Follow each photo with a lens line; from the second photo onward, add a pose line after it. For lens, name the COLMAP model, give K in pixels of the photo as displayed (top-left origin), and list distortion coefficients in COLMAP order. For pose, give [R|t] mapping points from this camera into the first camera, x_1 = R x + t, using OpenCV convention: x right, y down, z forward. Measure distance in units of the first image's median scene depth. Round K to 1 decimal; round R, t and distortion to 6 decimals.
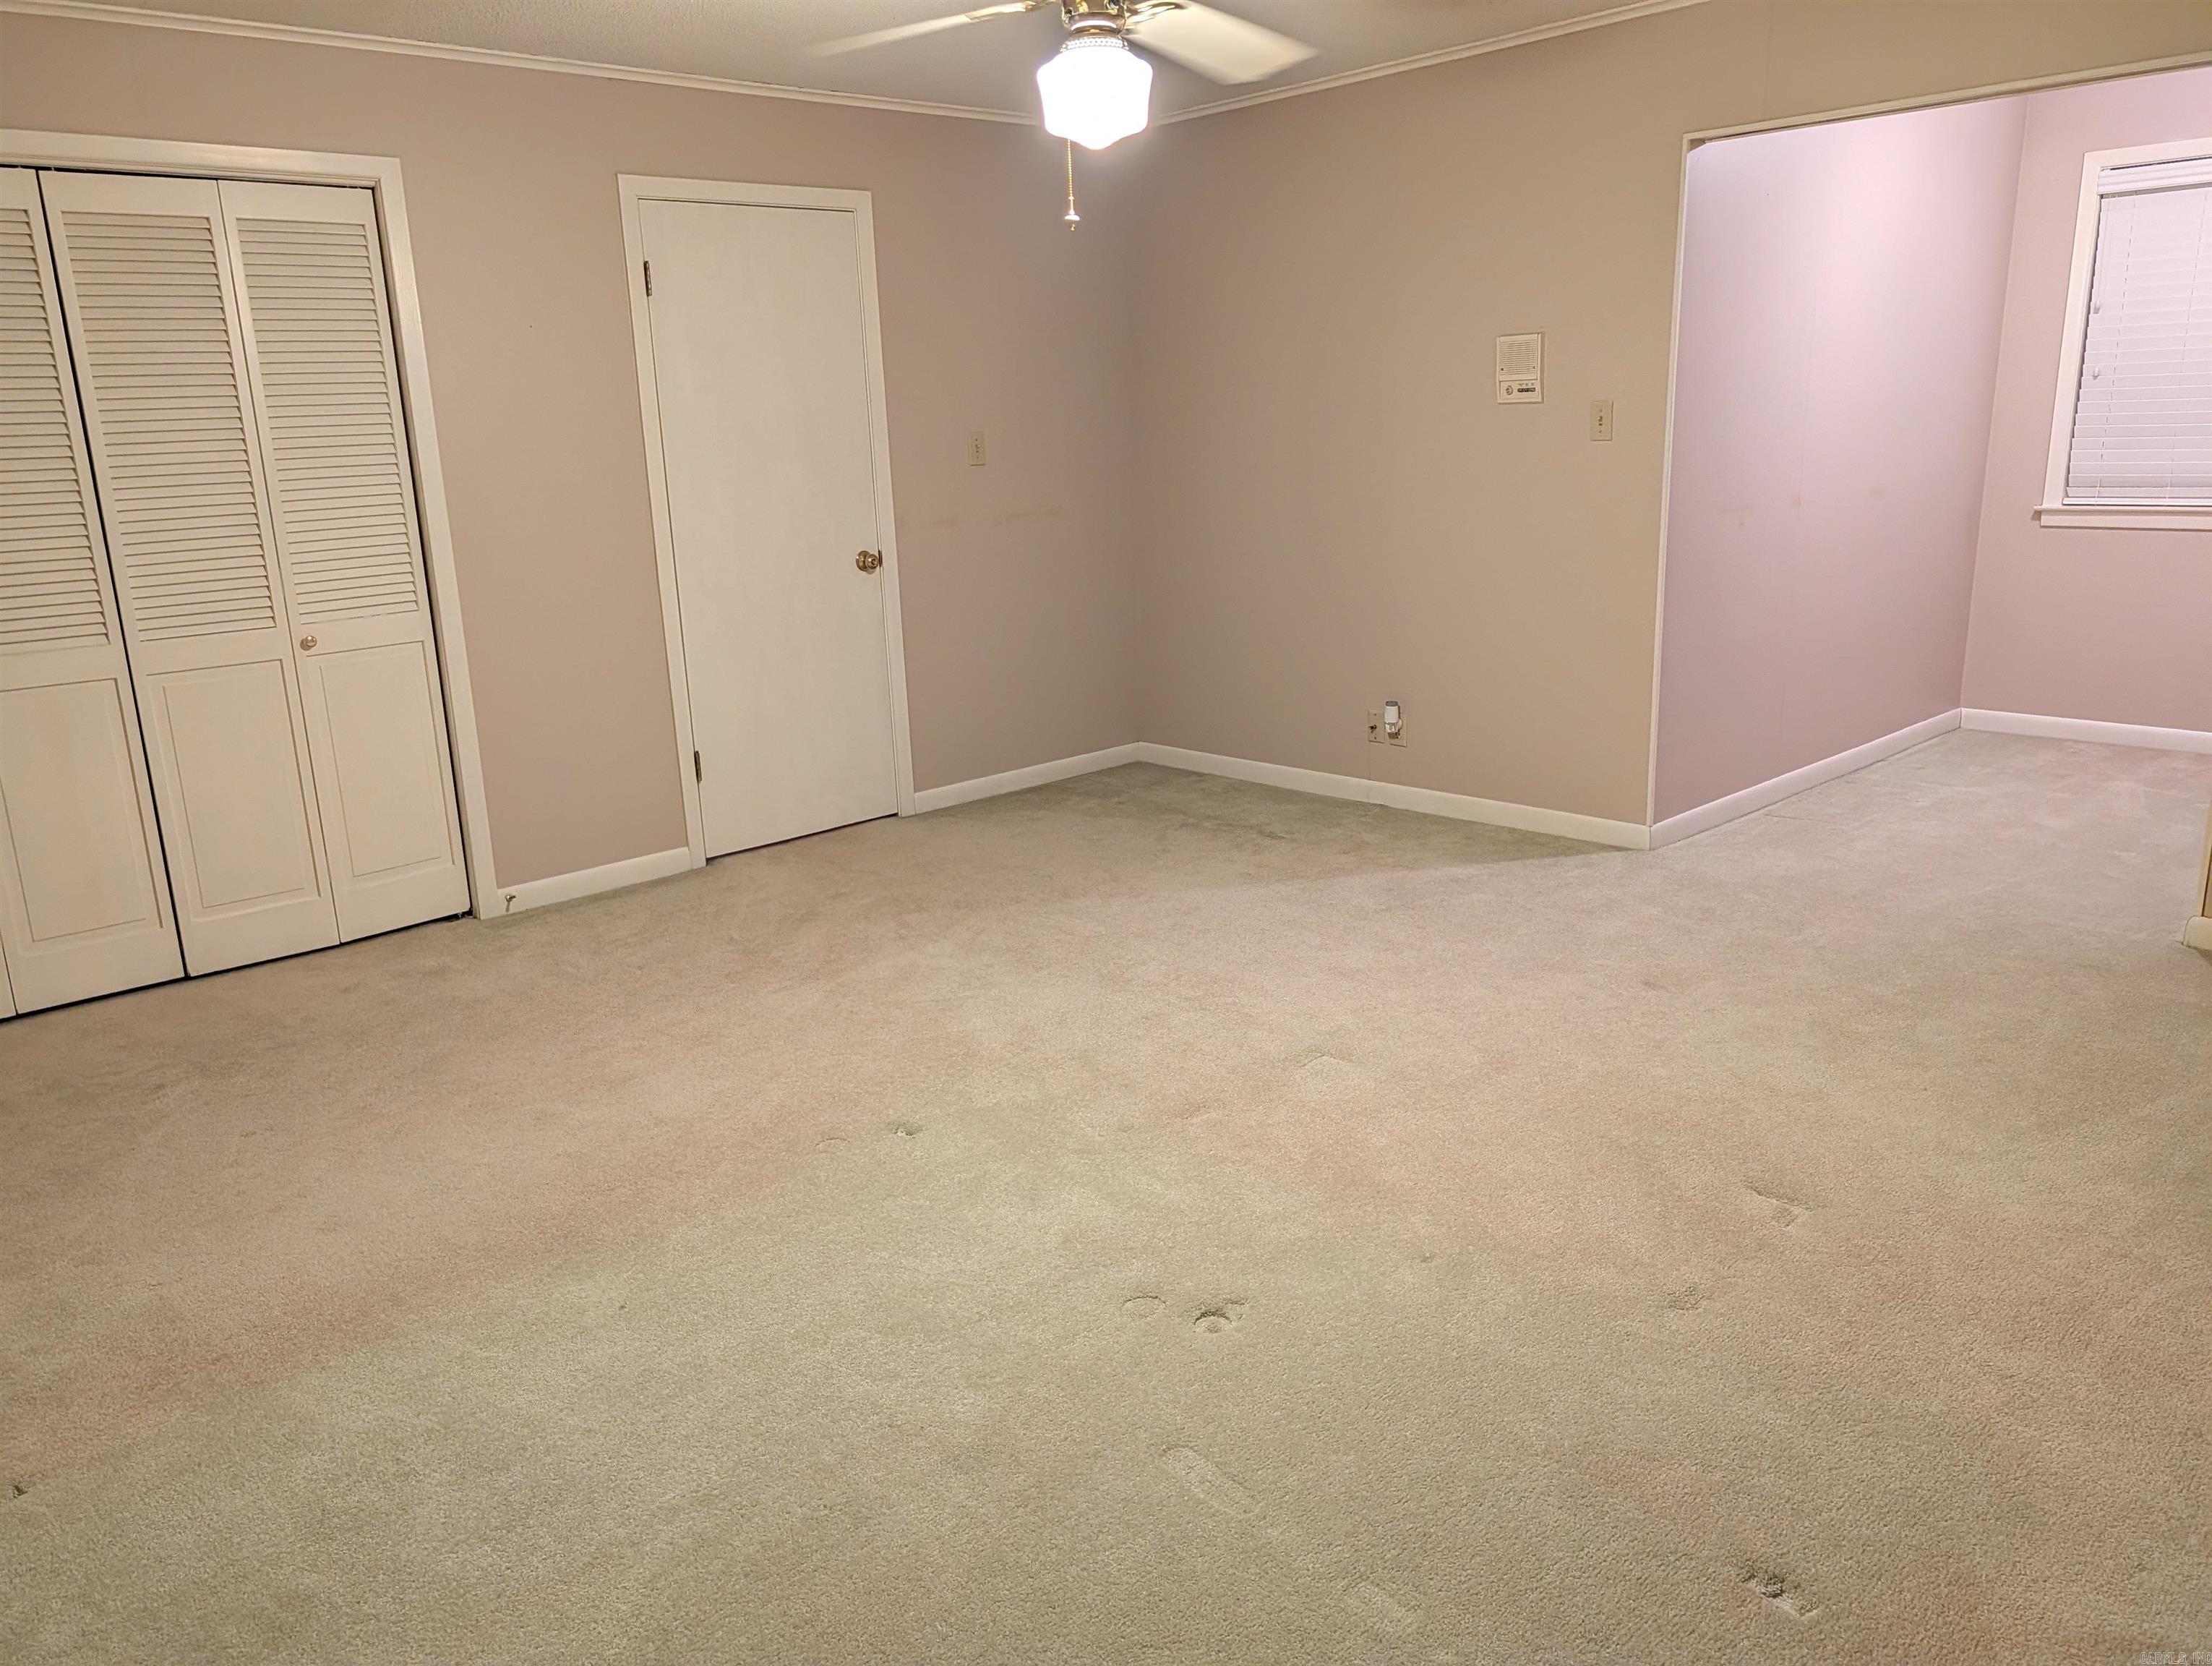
lens RADIAL K [[1617.3, 0, 1106.0], [0, 1617.3, 833.0], [0, 0, 1]] dist [-0.003330, -0.005228]
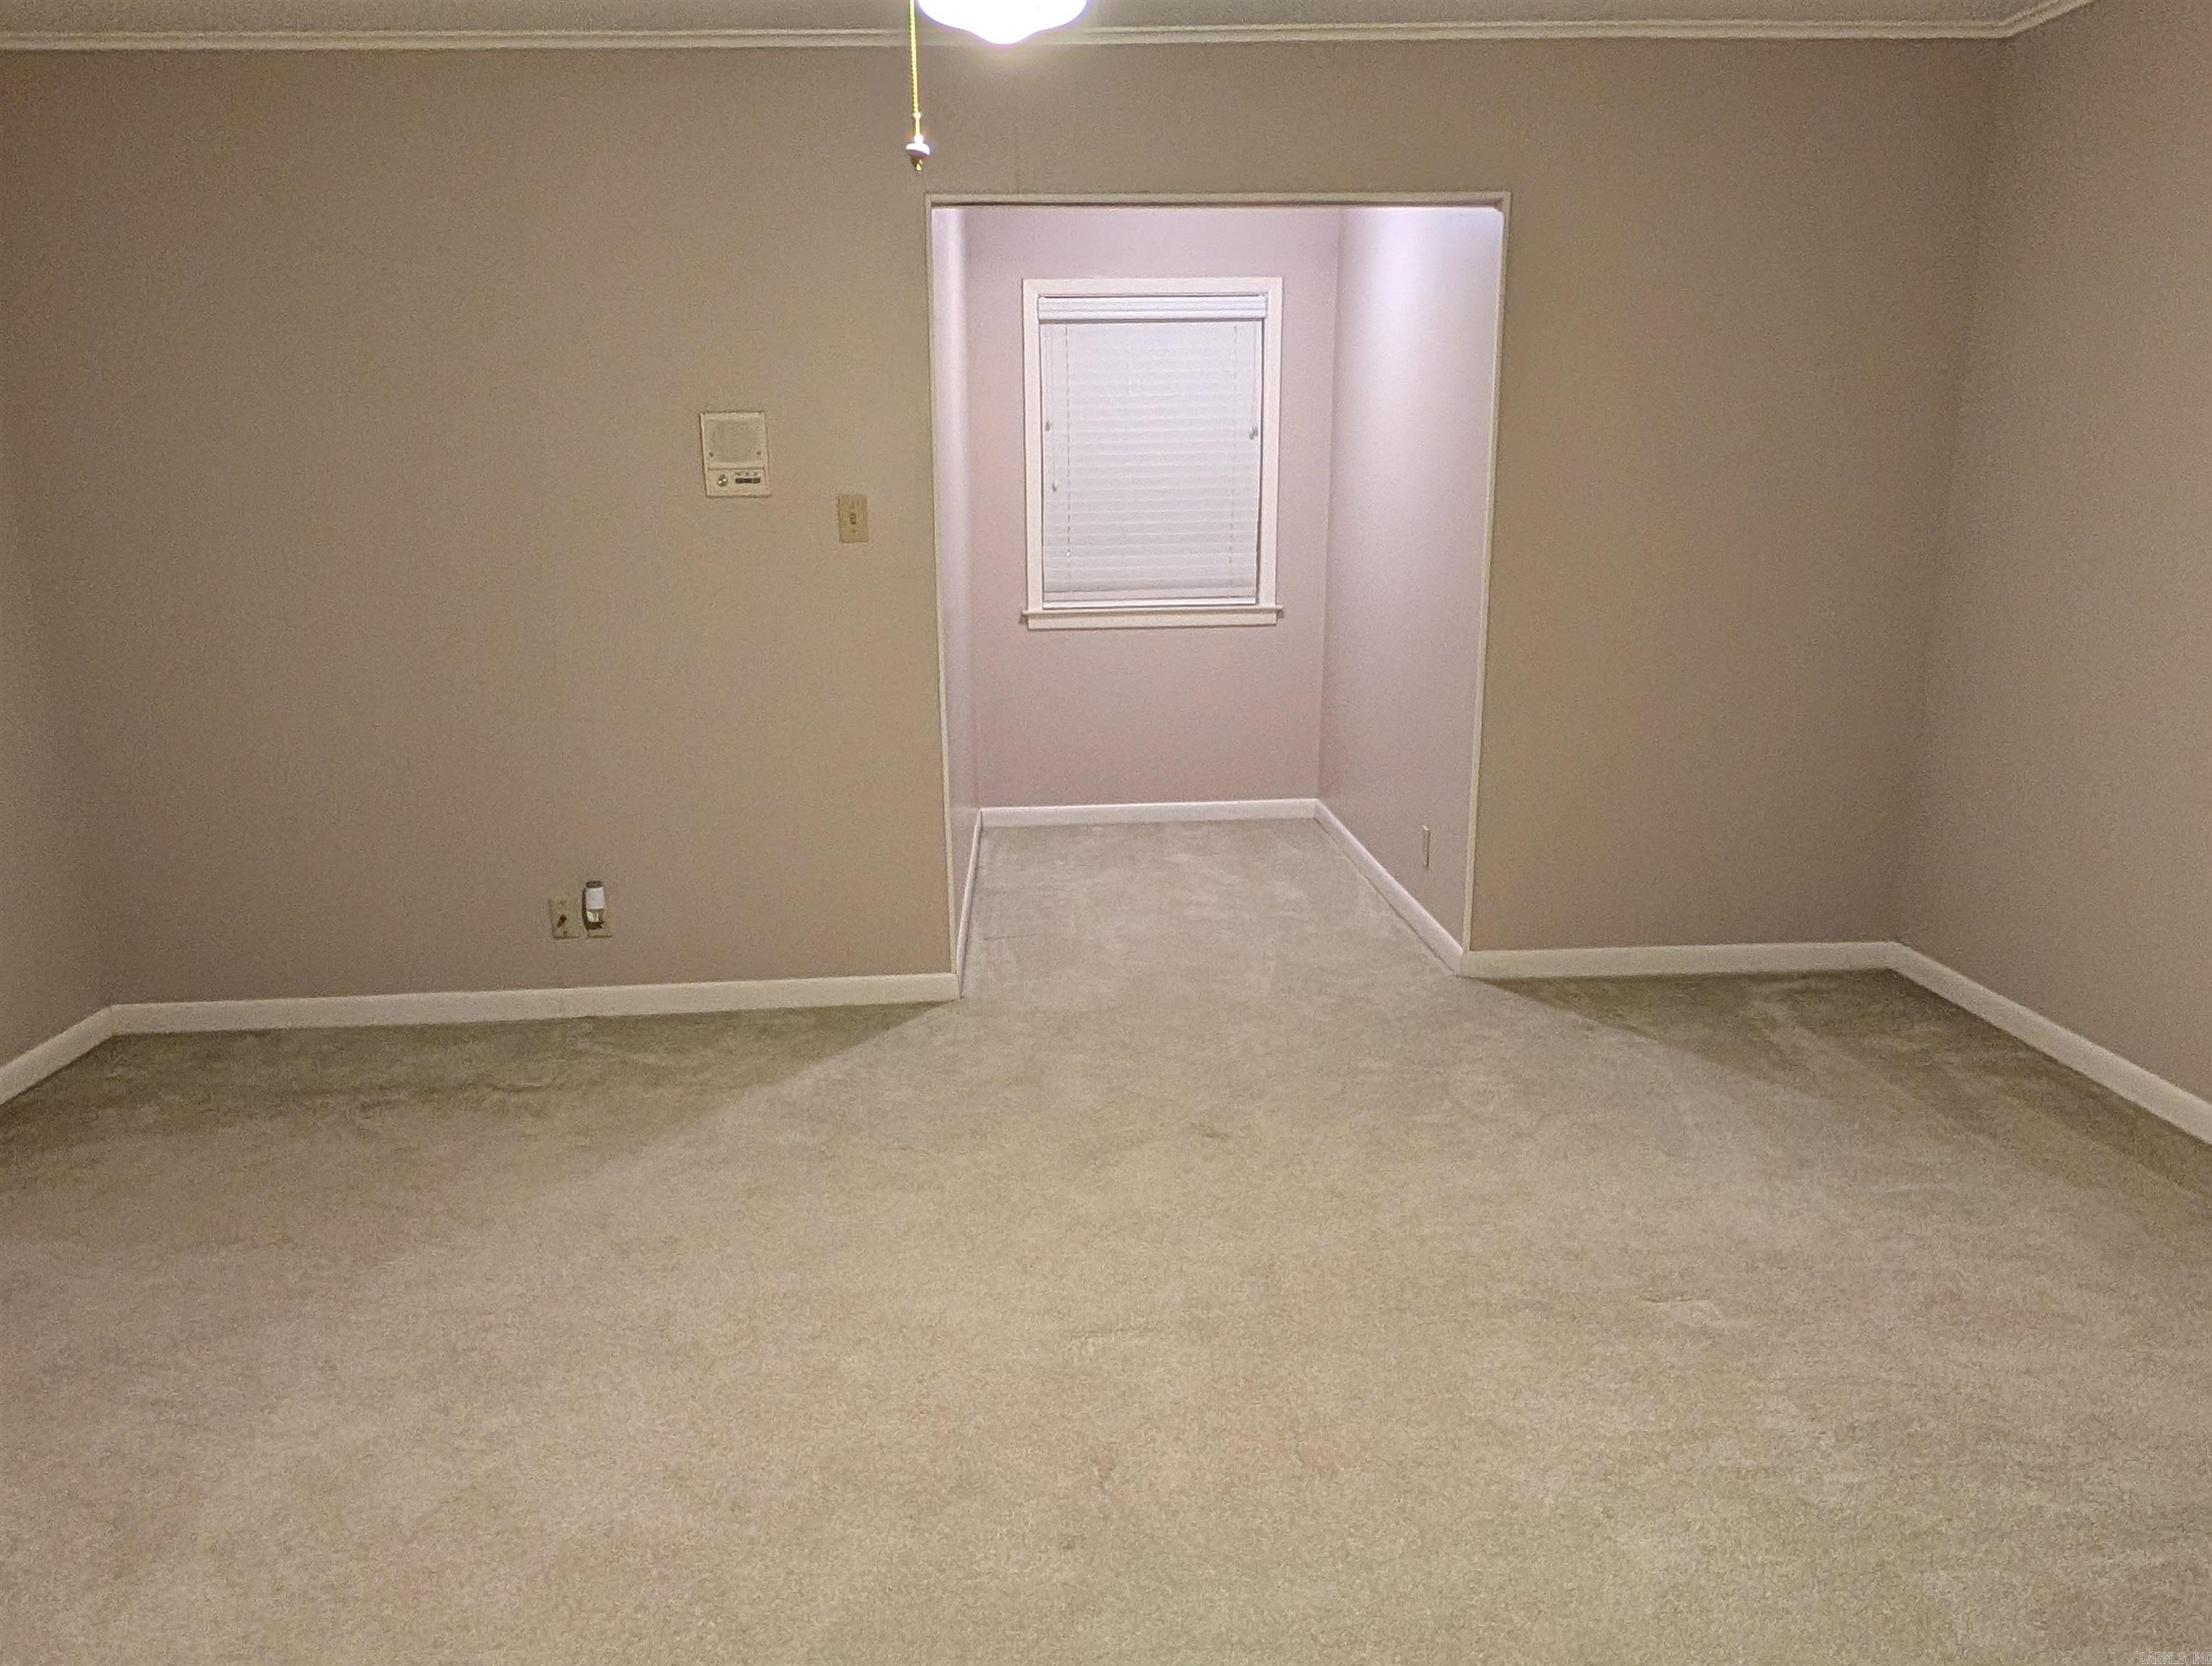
lens RADIAL K [[1642.0, 0, 1151.6], [0, 1642.0, 929.7], [0, 0, 1]] dist [0.006756, -0.000336]
pose [[0.620941, -0.172697, 0.764596, -0.285152], [0.188109, 0.979754, 0.068528, -0.068747], [-0.760951, 0.101276, 0.640856, 0.329475]]
